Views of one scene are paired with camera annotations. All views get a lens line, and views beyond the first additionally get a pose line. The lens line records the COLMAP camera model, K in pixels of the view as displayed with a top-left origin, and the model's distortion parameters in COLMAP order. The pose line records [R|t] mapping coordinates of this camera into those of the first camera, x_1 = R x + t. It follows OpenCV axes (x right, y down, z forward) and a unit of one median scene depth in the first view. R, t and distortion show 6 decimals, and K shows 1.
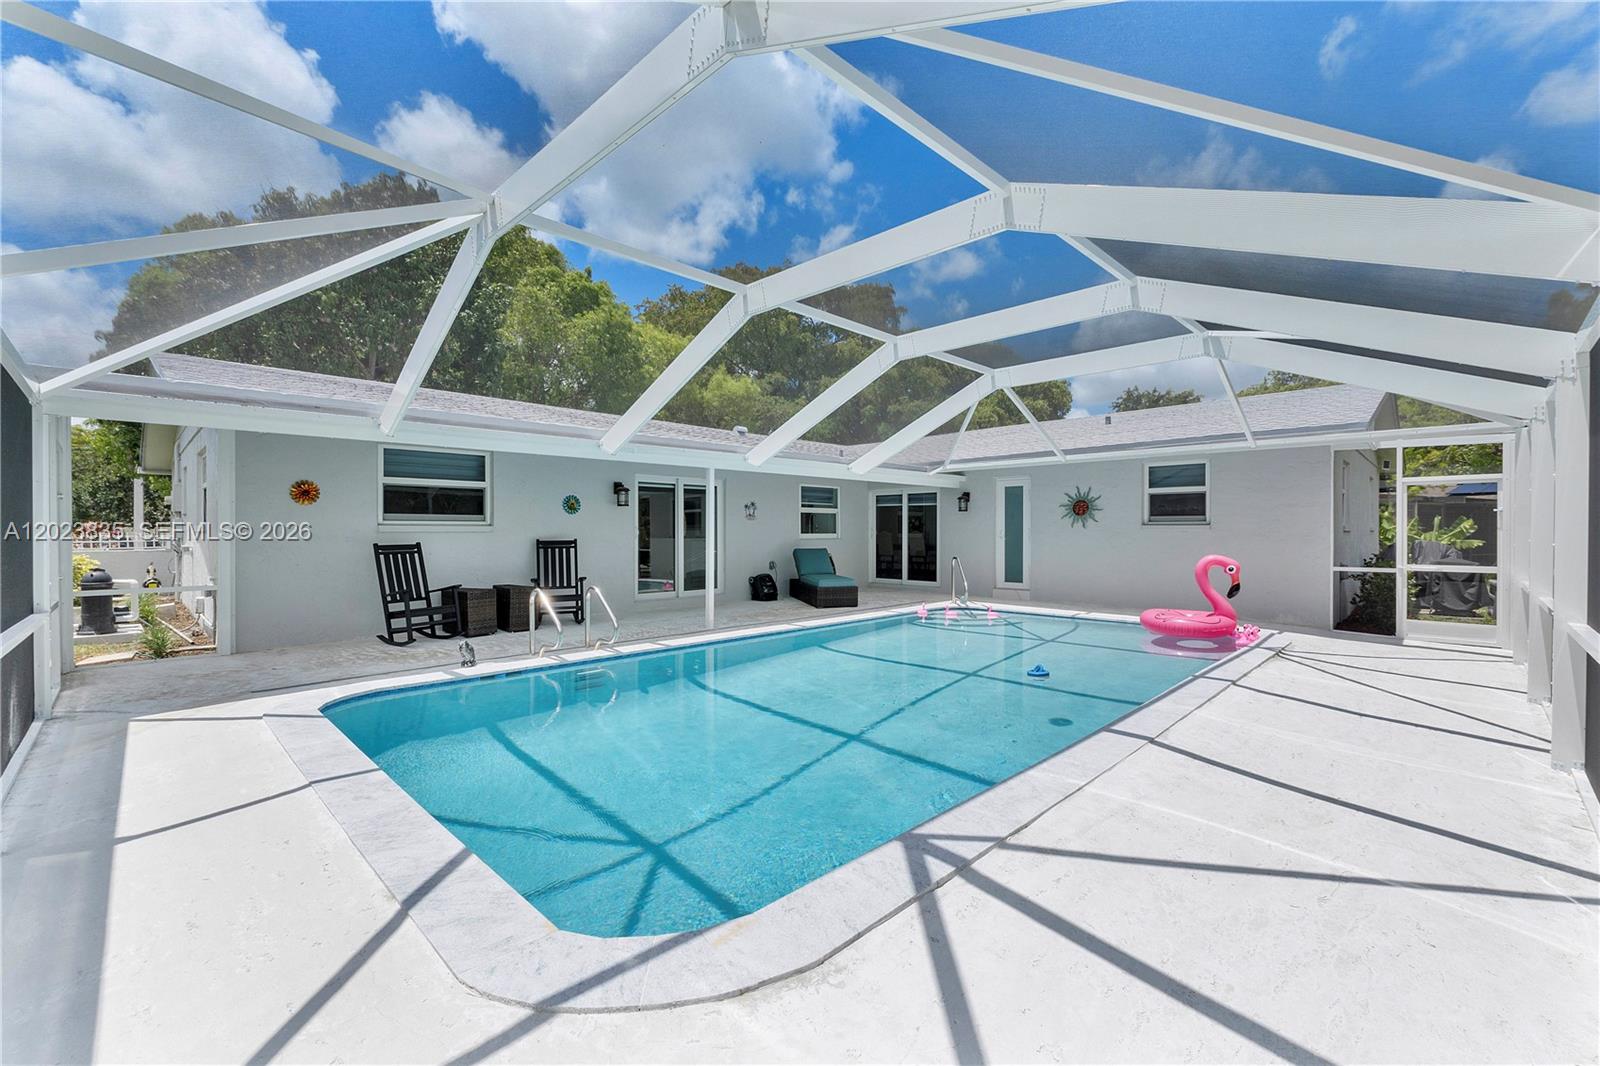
lens RADIAL K [[674.6, 0, 795.2], [0, 674.6, 529.4], [0, 0, 1]] dist [0.000710, -0.000002]
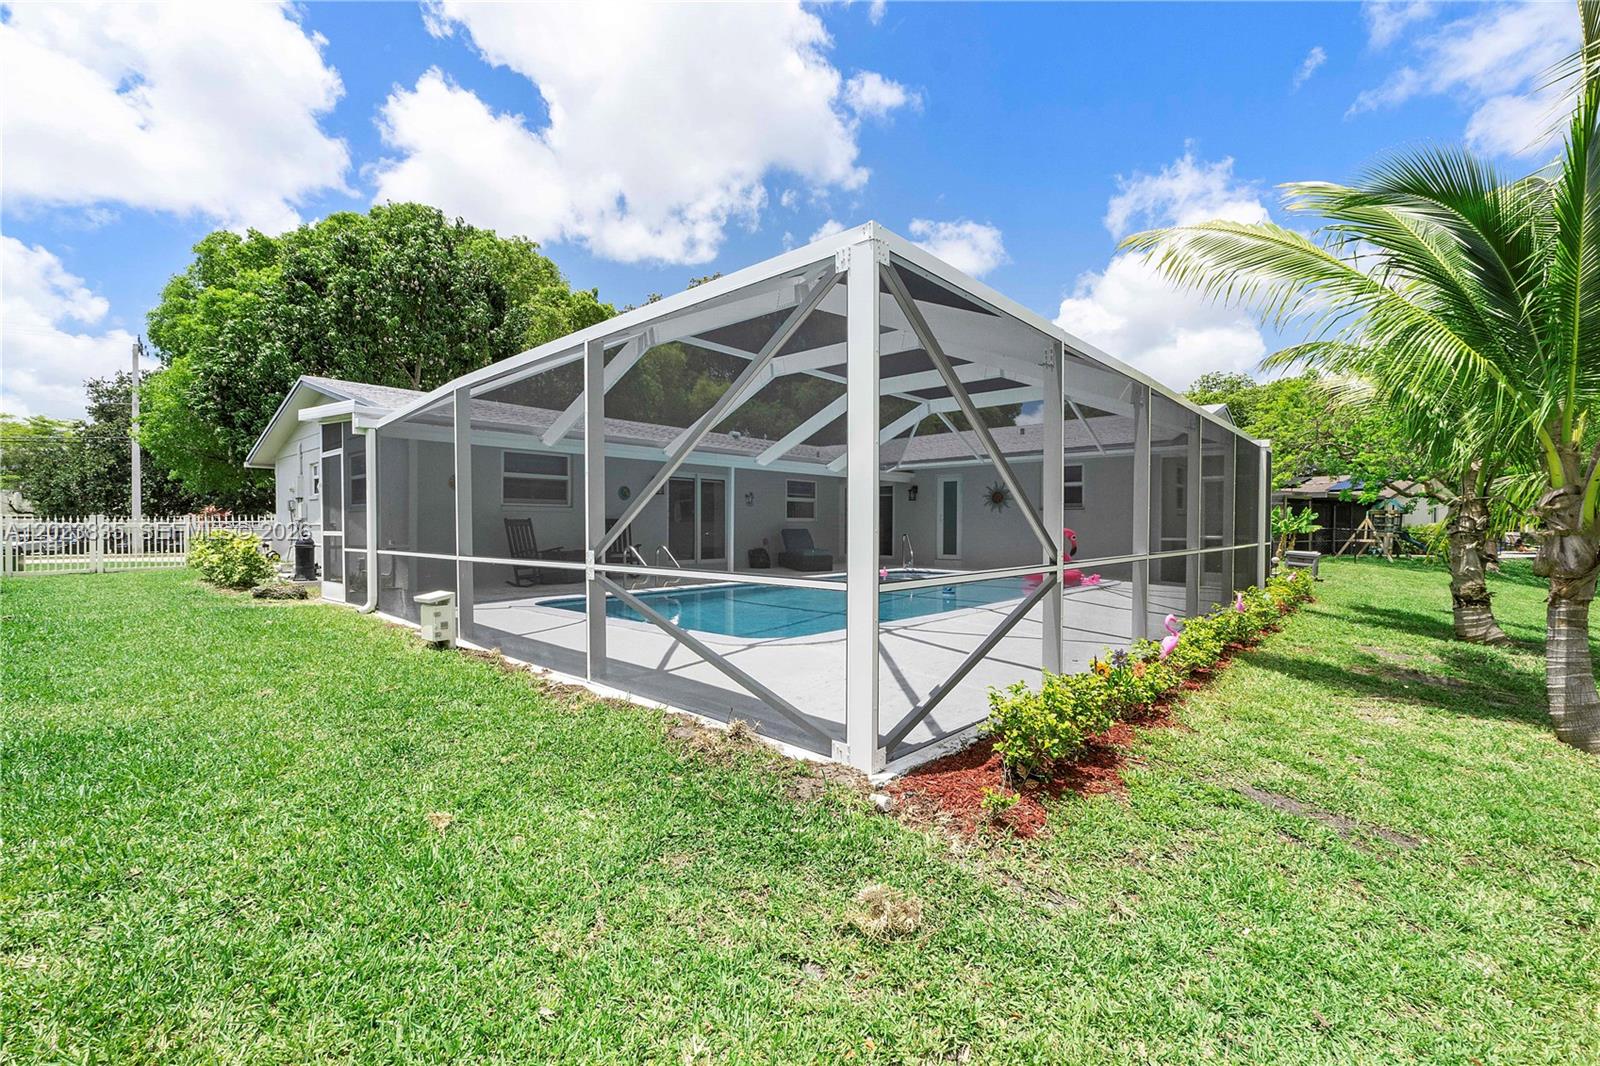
lens RADIAL K [[674.6, 0, 795.2], [0, 674.6, 529.4], [0, 0, 1]] dist [0.000710, -0.000002]
pose [[0.998782, 0.001641, 0.049322, -0.042251], [-0.001993, 0.999973, 0.007080, 0.020663], [-0.049309, -0.007169, 0.998758, -0.294556]]
